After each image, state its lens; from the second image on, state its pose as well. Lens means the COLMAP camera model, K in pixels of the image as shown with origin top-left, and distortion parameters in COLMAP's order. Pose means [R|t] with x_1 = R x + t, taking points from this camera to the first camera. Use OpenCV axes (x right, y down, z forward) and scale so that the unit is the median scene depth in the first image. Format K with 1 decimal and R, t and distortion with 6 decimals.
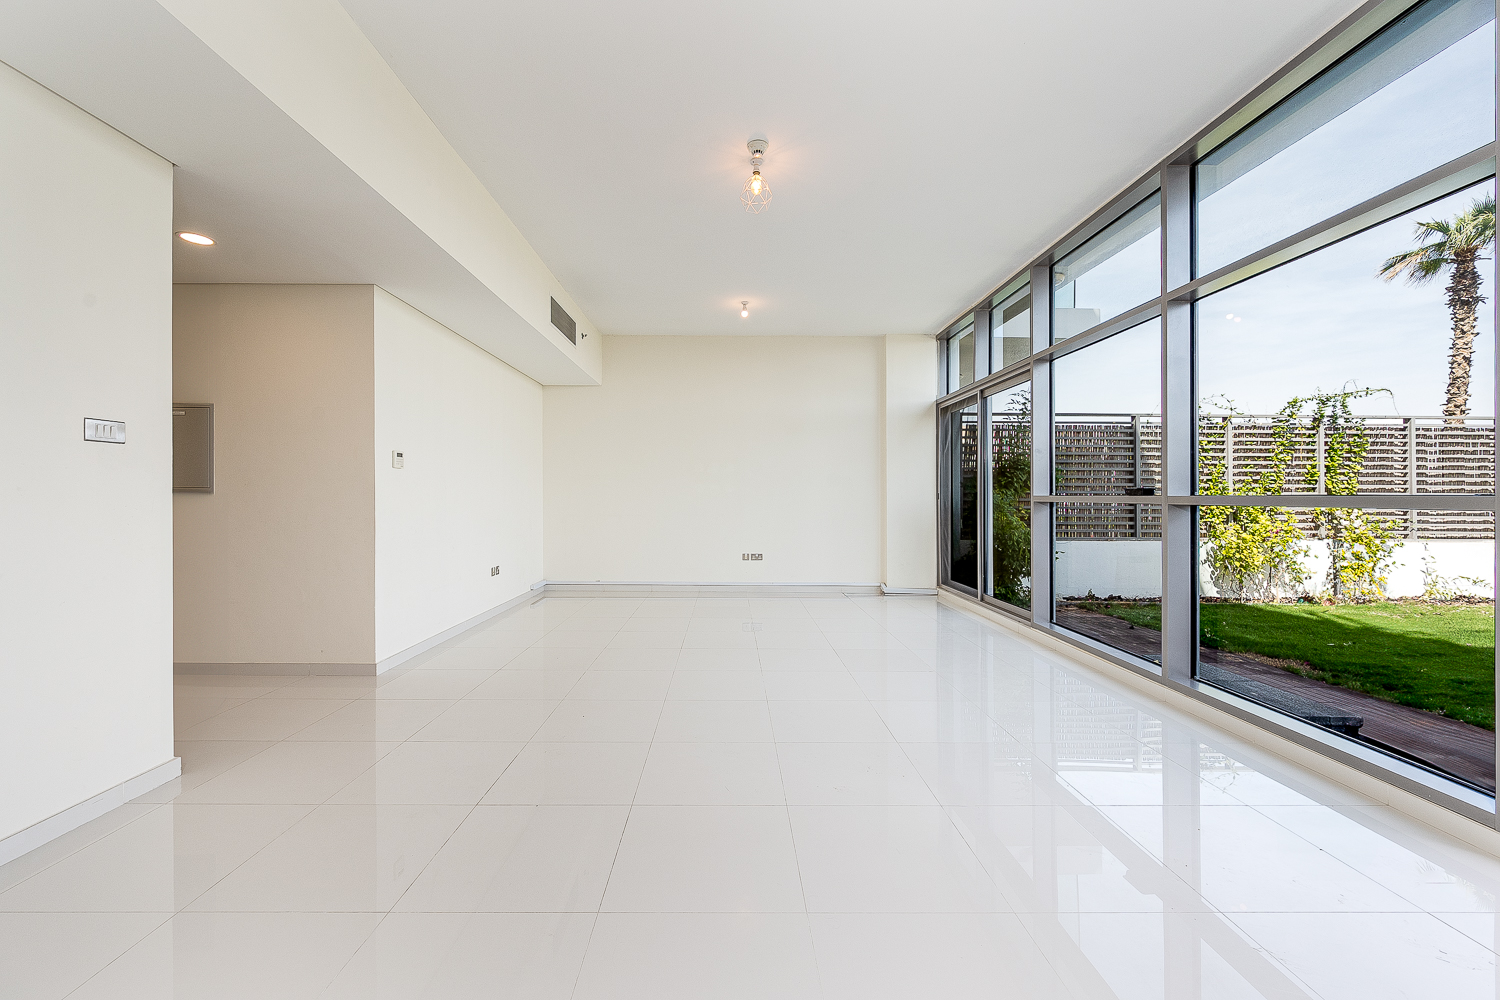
lens RADIAL K [[596.2, 0, 747.8], [0, 596.2, 498.7], [0, 0, 1]] dist [-0.004438, 0.000519]
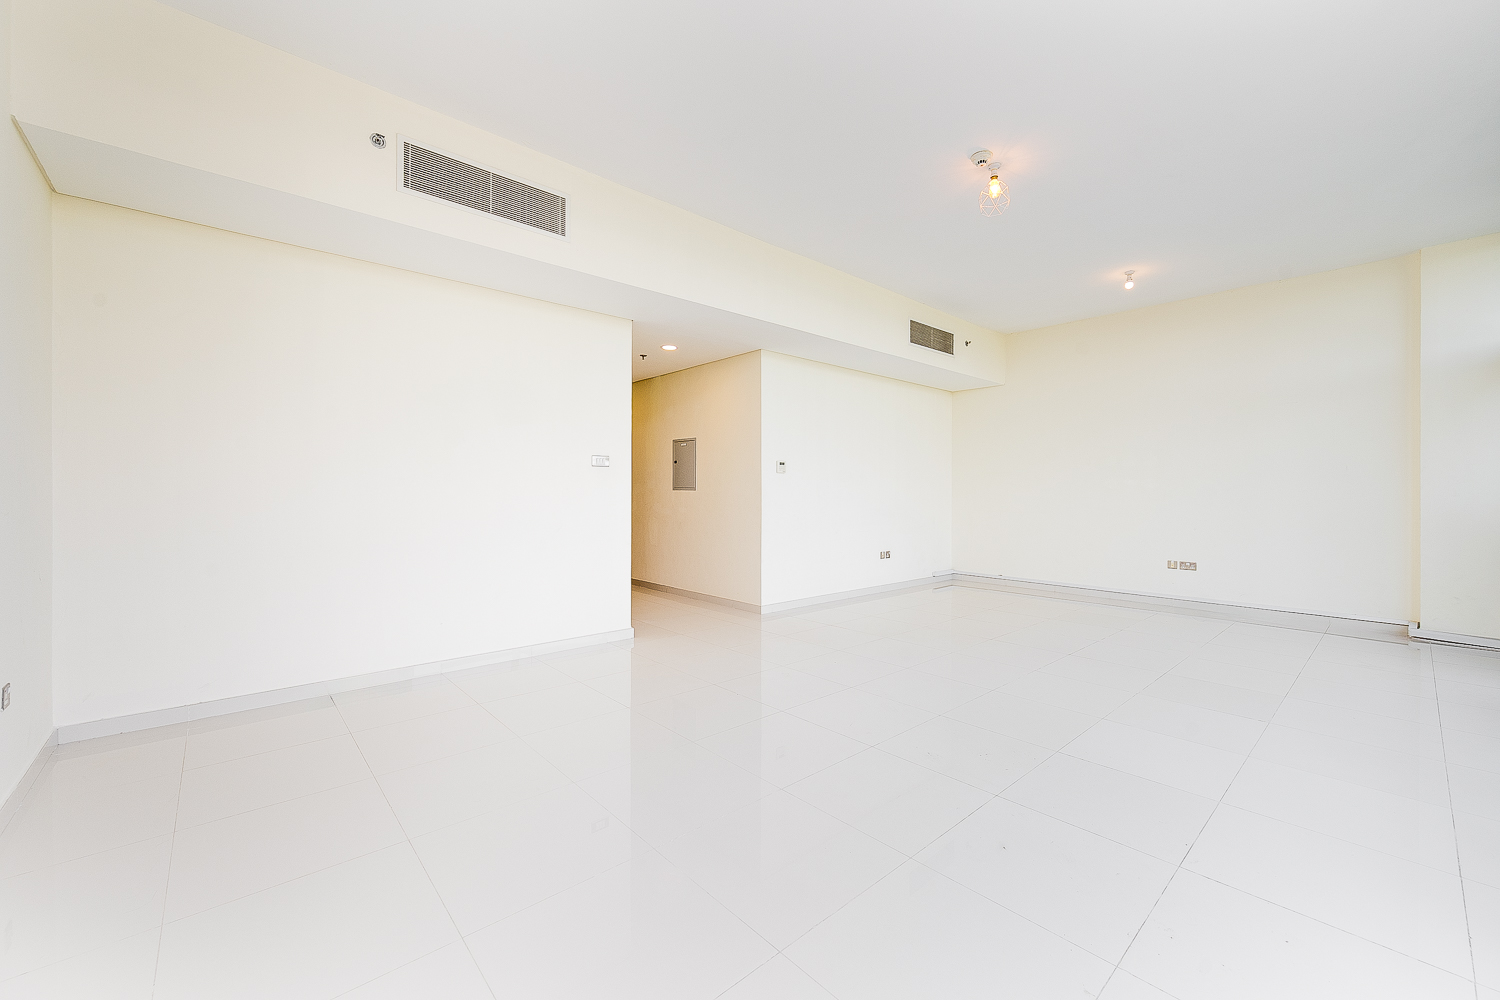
lens RADIAL K [[596.2, 0, 754.5], [0, 596.2, 496.5], [0, 0, 1]] dist [-0.004438, 0.000519]
pose [[0.664365, 0.004142, -0.747397, 0.289949], [-0.003063, 0.999991, 0.002819, 0.001037], [0.747402, 0.000416, 0.664372, 0.002759]]
